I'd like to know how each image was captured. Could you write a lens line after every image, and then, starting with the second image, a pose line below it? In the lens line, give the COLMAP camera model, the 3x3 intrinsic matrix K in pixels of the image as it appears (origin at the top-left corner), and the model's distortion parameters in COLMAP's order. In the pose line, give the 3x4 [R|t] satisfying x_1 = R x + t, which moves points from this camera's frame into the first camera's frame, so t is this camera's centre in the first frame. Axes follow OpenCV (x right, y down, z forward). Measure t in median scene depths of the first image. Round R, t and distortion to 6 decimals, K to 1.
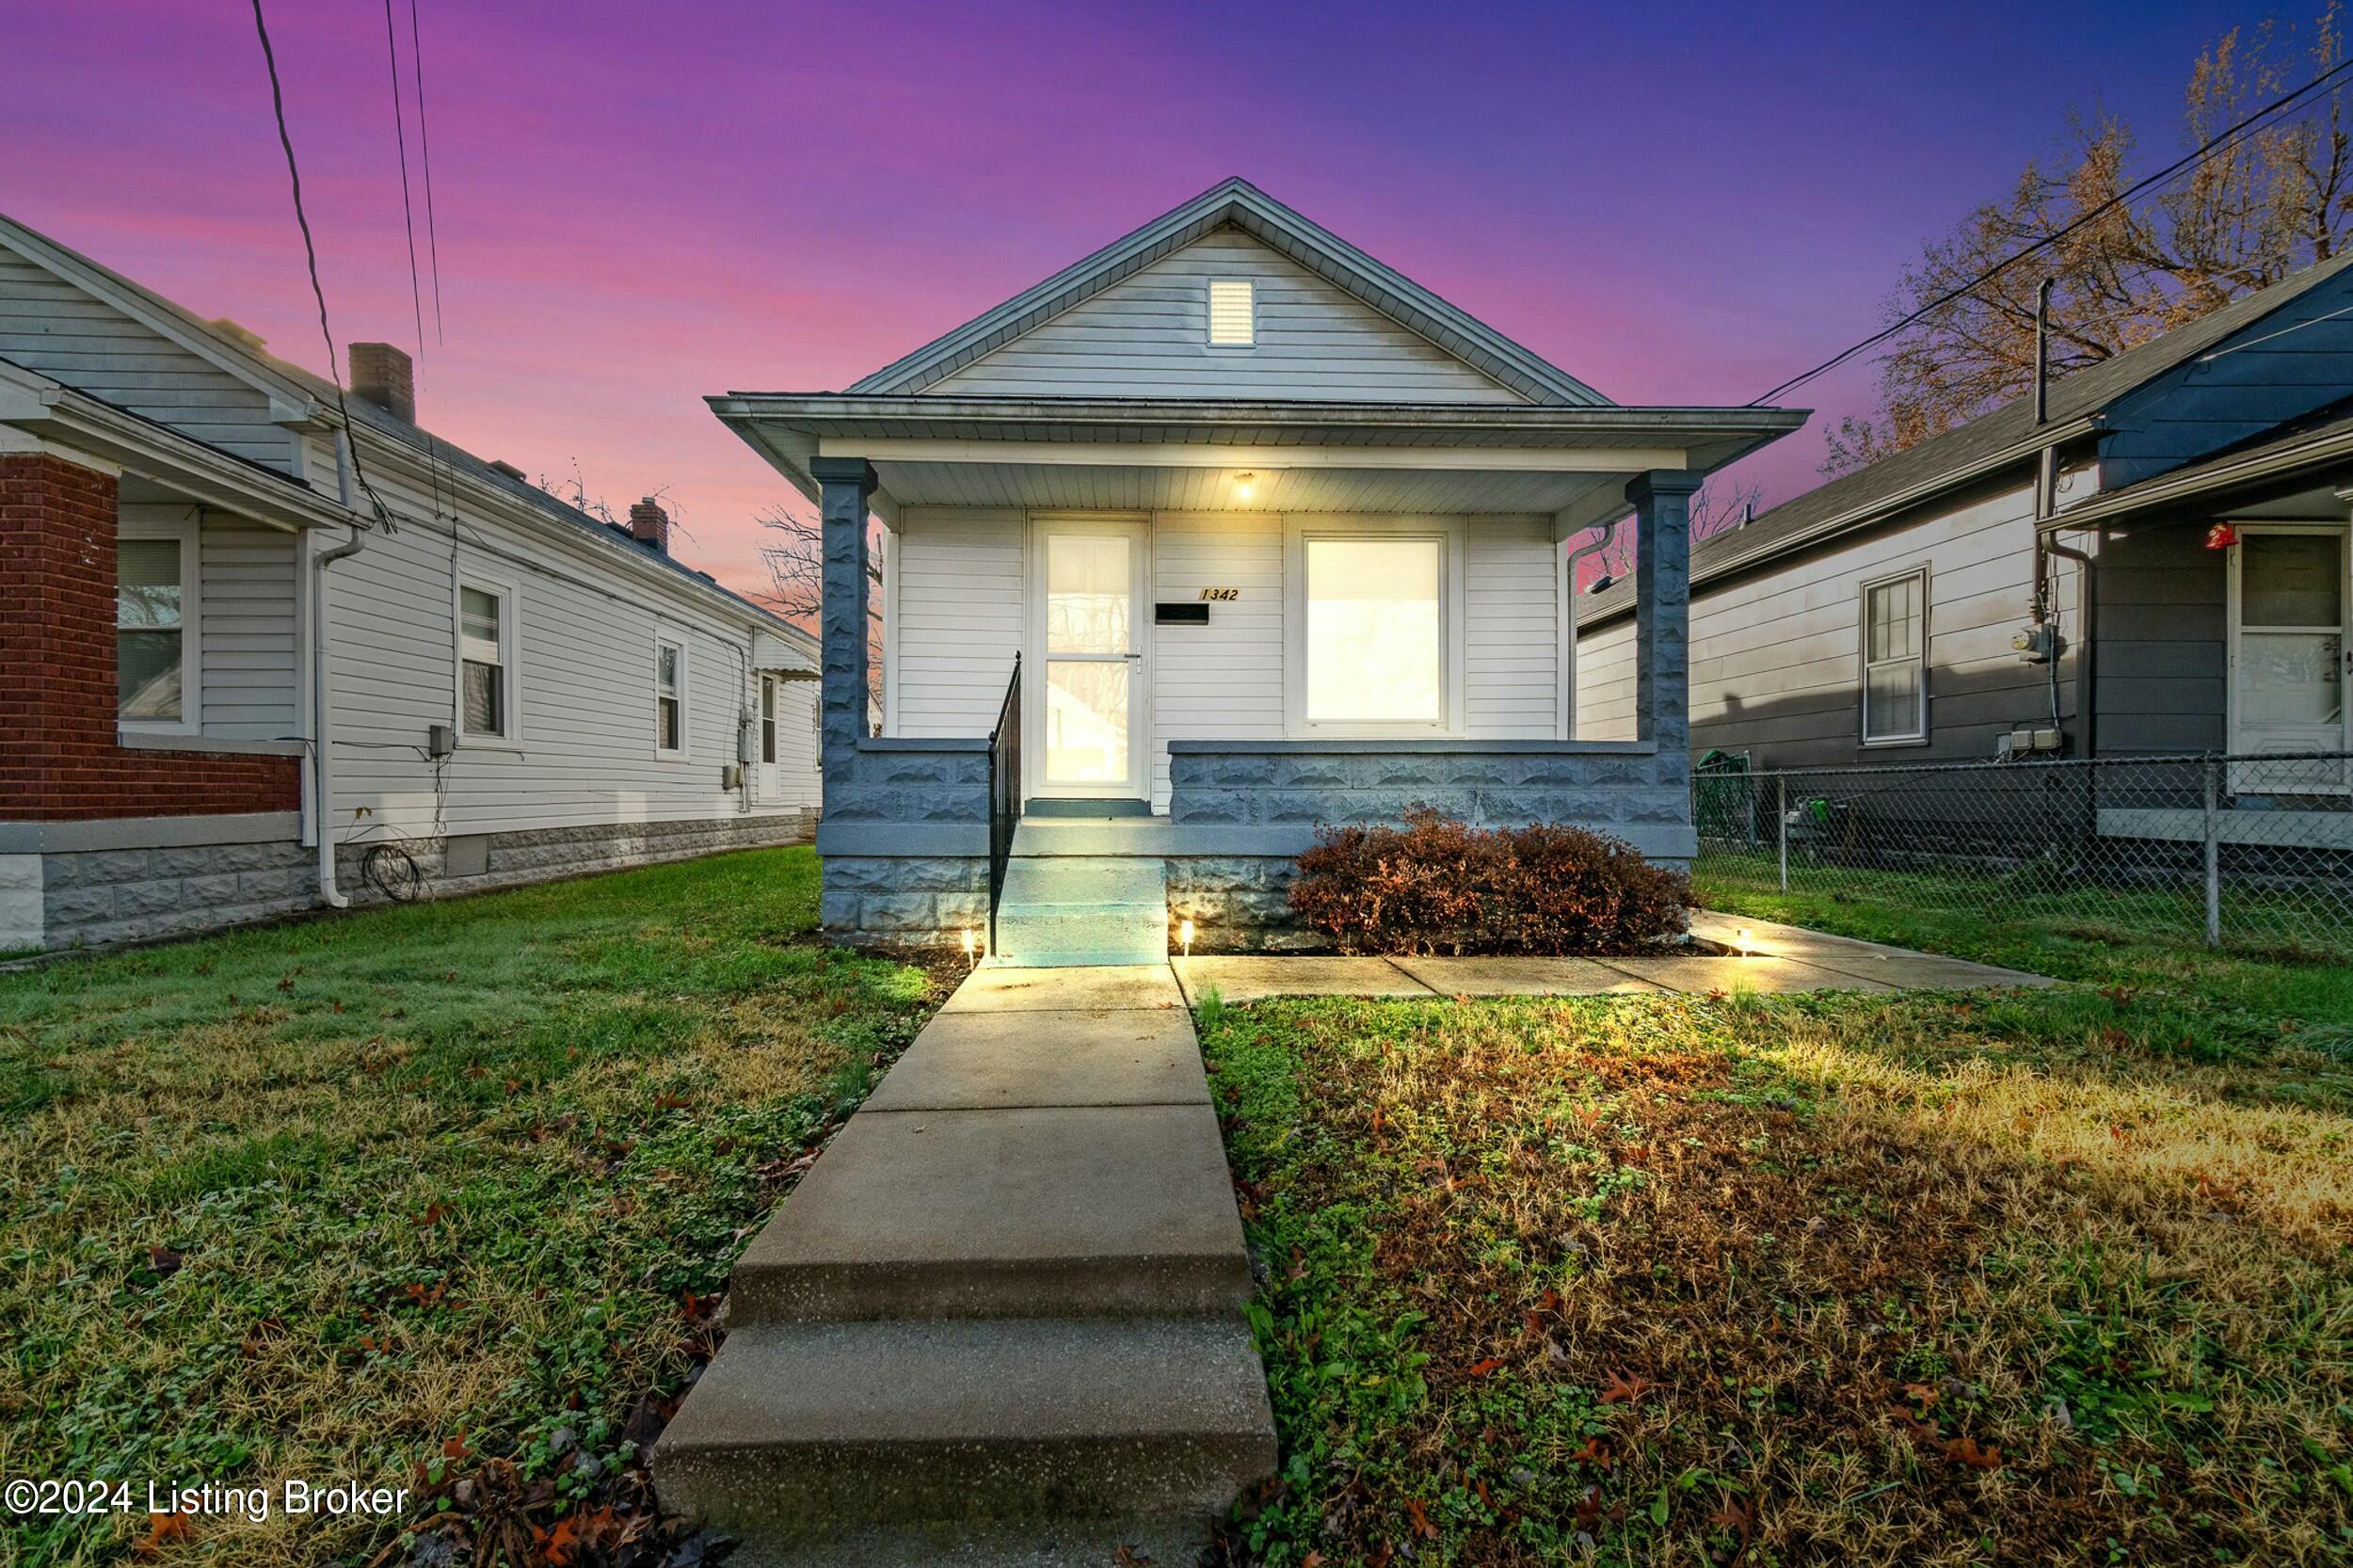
lens RADIAL K [[1030.5, 0, 1166.1], [0, 1030.5, 790.8], [0, 0, 1]] dist [0.001822, 0.000366]
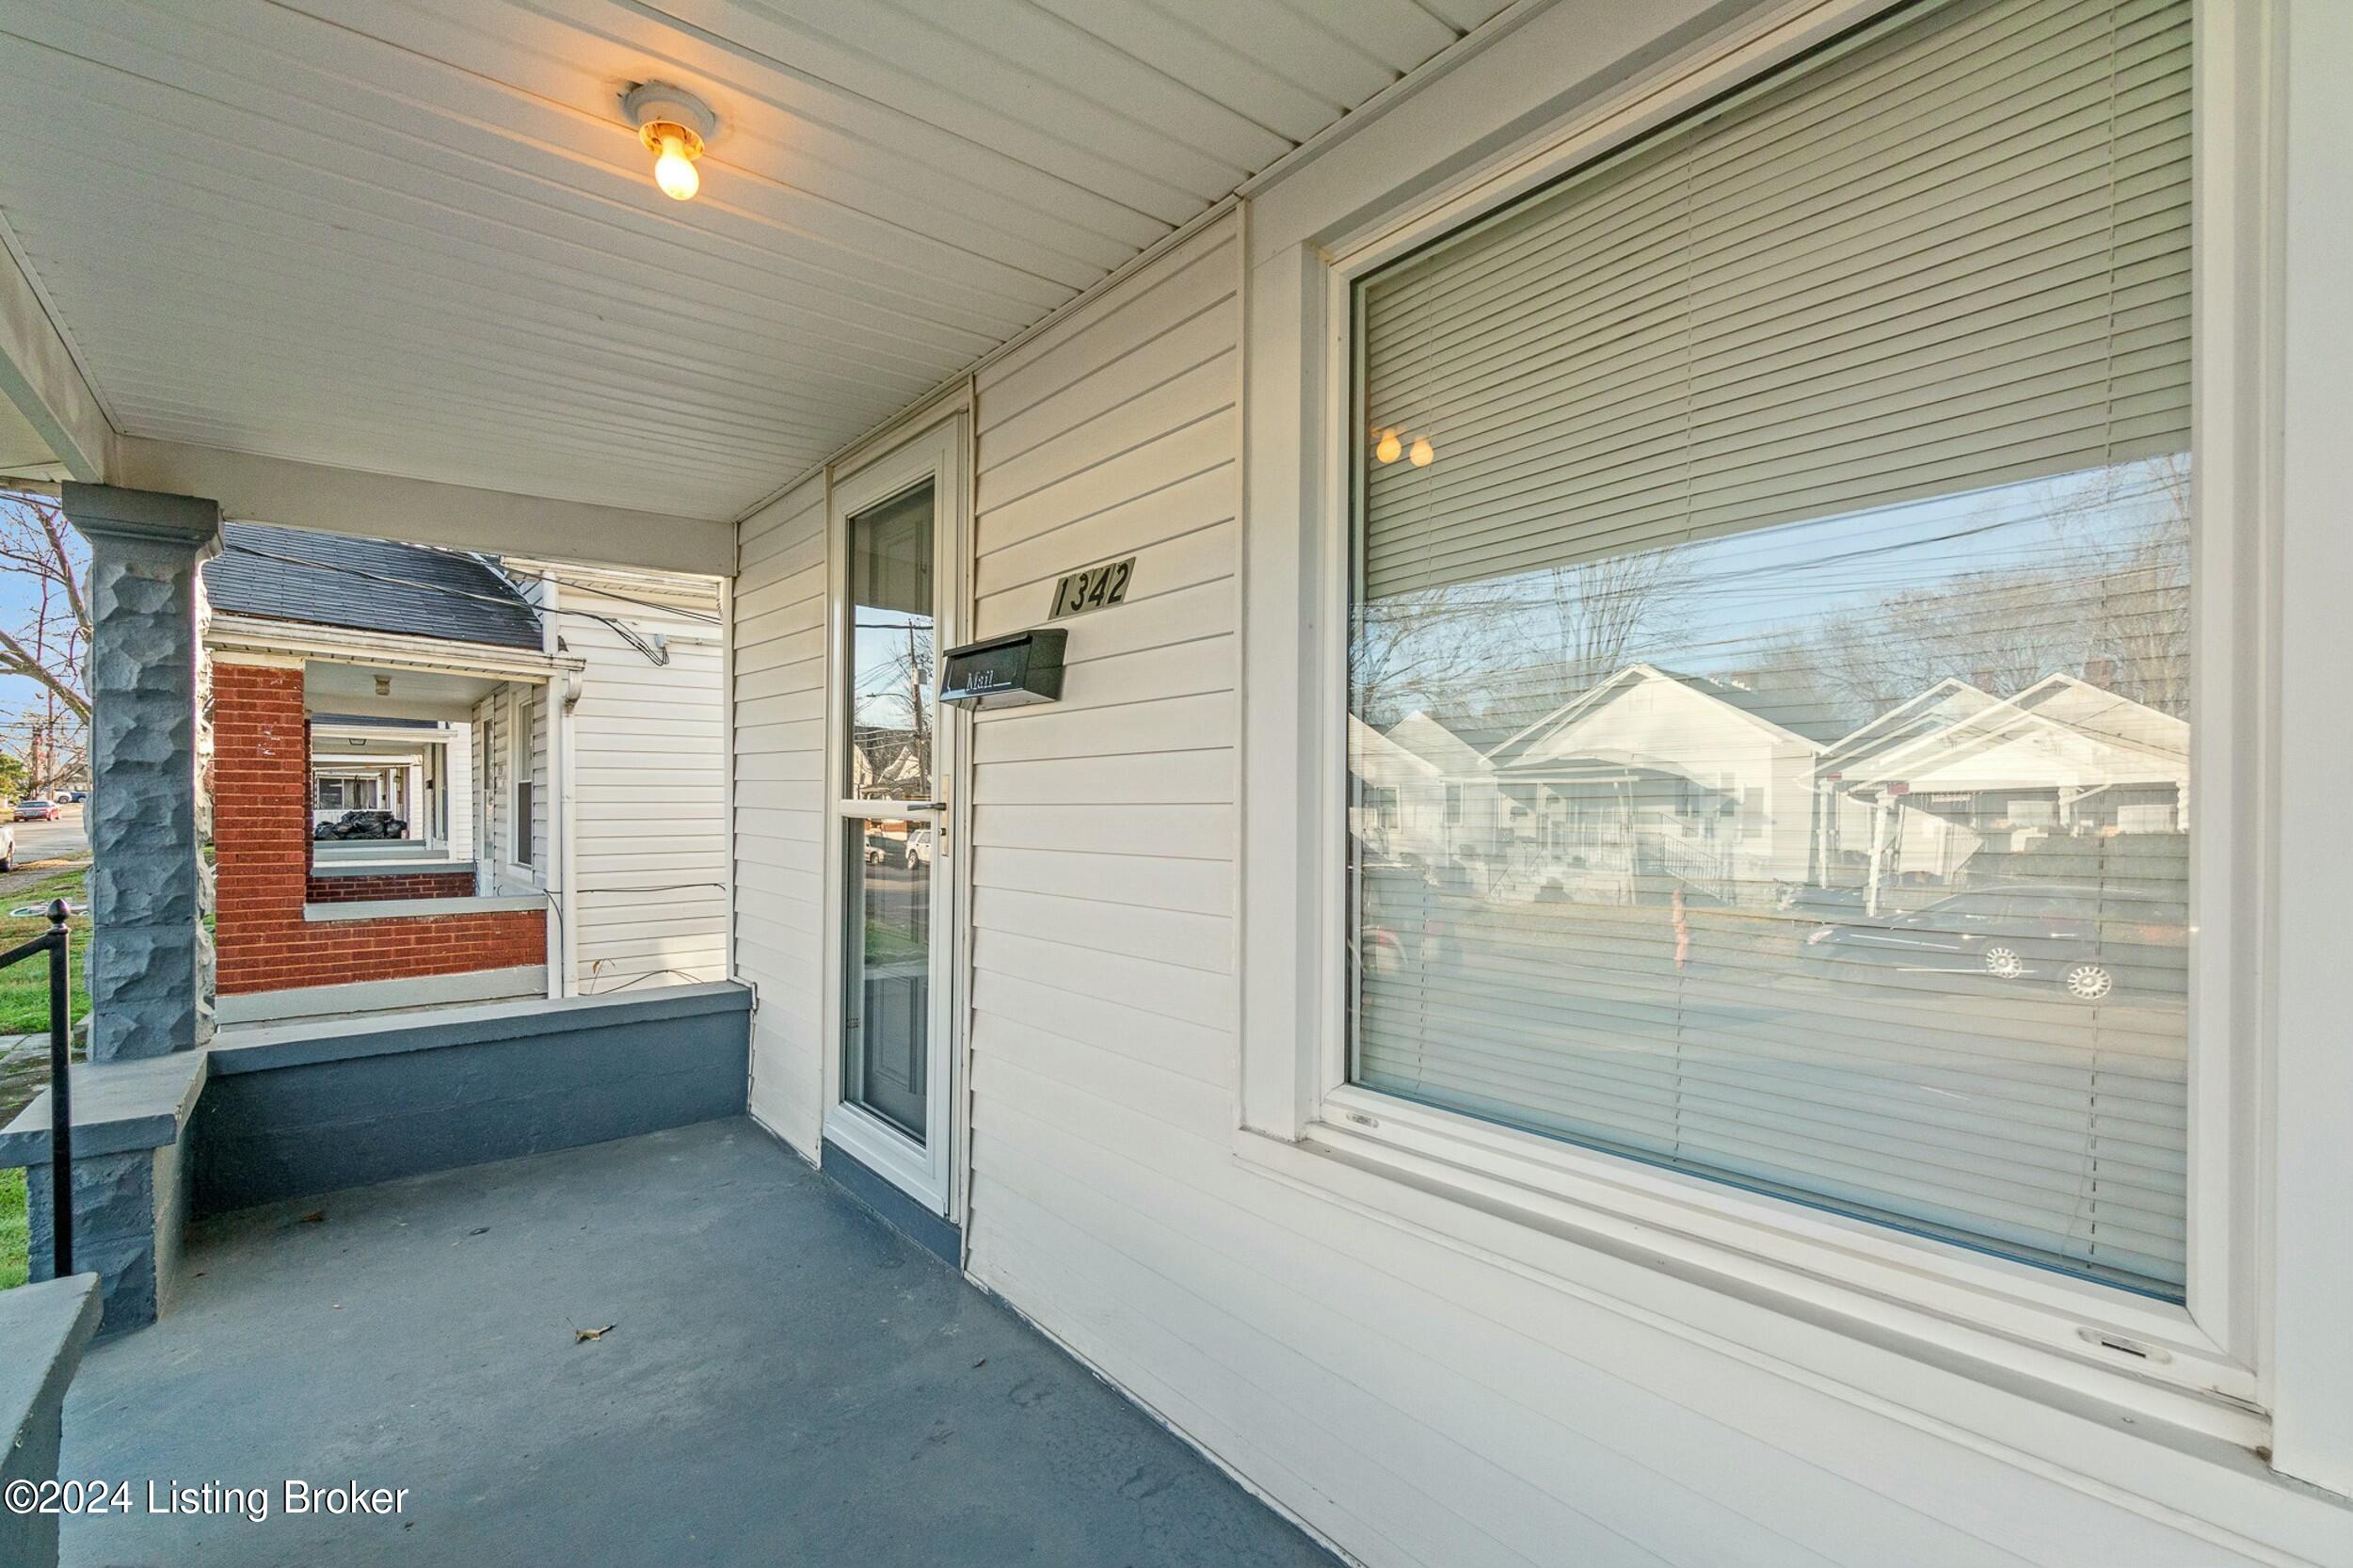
lens RADIAL K [[1030.5, 0, 1166.1], [0, 1030.5, 790.8], [0, 0, 1]] dist [0.001822, 0.000366]
pose [[0.594615, -0.006394, -0.803985, 0.310052], [-0.001841, 0.999955, -0.009314, -0.139259], [0.804008, 0.007018, 0.594576, 0.892830]]
